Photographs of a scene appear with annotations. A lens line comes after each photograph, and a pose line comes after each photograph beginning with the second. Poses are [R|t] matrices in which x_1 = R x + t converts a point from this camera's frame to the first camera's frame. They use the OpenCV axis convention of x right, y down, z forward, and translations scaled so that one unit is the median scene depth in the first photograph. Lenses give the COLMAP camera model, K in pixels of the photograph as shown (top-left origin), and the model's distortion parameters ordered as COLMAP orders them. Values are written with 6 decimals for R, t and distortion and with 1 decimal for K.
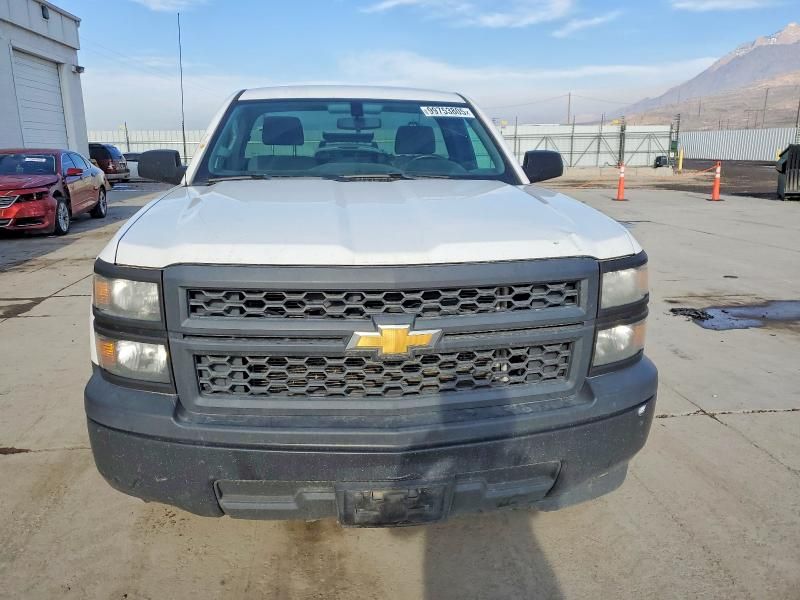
lens RADIAL K [[637.0, 0, 400.0], [0, 637.0, 300.0], [0, 0, 1]] dist [0.020790, 0.005264]
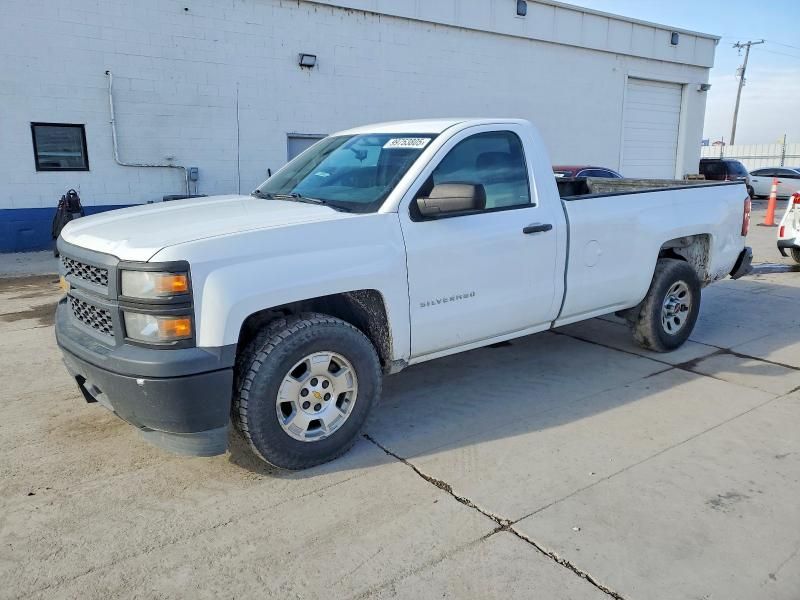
lens RADIAL K [[640.5, 0, 393.3], [0, 640.5, 299.7], [0, 0, 1]] dist [0.005904, 0.061034]
pose [[0.479296, 0.193681, -0.856016, 1.140252], [-0.210433, 0.972256, 0.102156, -0.154525], [0.852052, 0.131171, 0.506755, 0.502353]]
